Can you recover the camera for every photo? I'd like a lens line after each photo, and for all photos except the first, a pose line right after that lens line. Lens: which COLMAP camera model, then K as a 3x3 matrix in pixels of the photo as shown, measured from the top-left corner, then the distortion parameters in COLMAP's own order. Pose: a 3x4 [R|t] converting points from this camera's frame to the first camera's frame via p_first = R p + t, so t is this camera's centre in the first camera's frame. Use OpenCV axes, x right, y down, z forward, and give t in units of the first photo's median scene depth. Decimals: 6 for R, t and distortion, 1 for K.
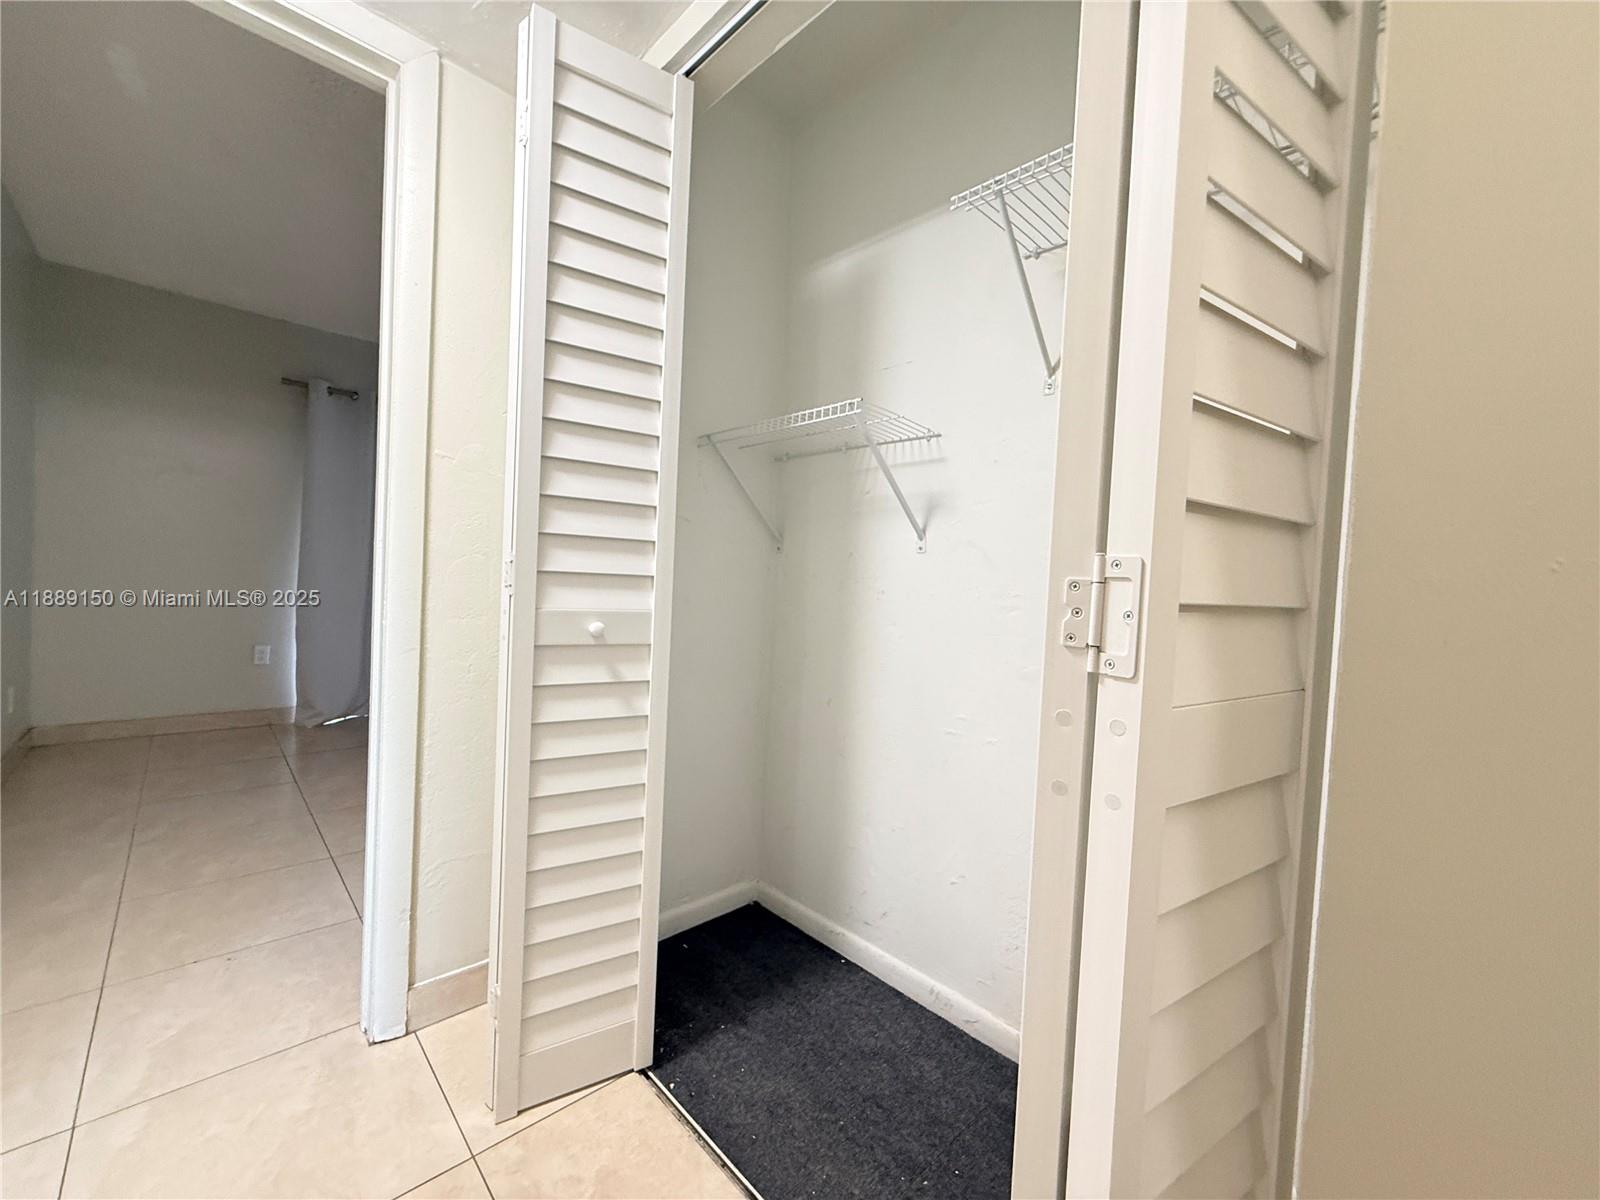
lens RADIAL K [[637.3, 0, 795.2], [0, 637.3, 600.5], [0, 0, 1]] dist [-0.000499, 0.000167]
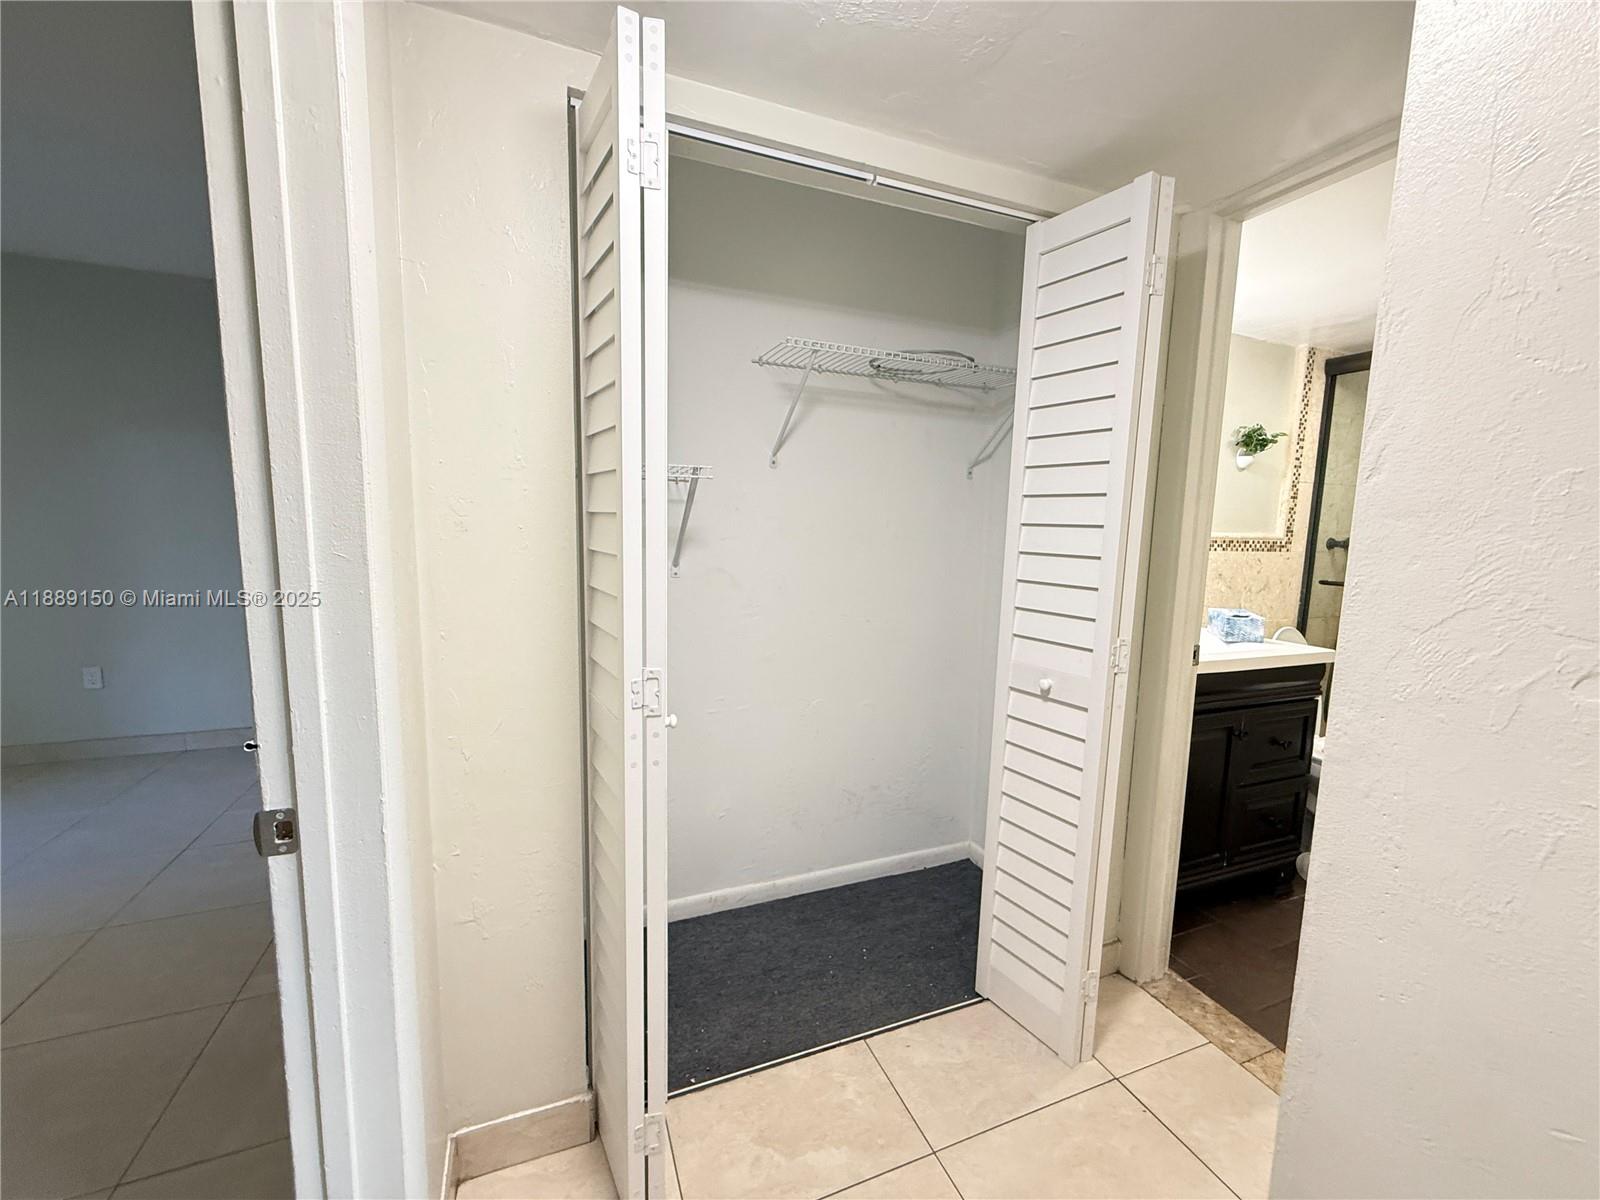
lens RADIAL K [[637.3, 0, 795.2], [0, 637.3, 600.5], [0, 0, 1]] dist [-0.000499, 0.000167]
pose [[0.368202, -0.155845, 0.916591, -1.077101], [0.023125, 0.987082, 0.158541, -0.282064], [-0.929458, -0.037179, 0.367049, 0.450161]]
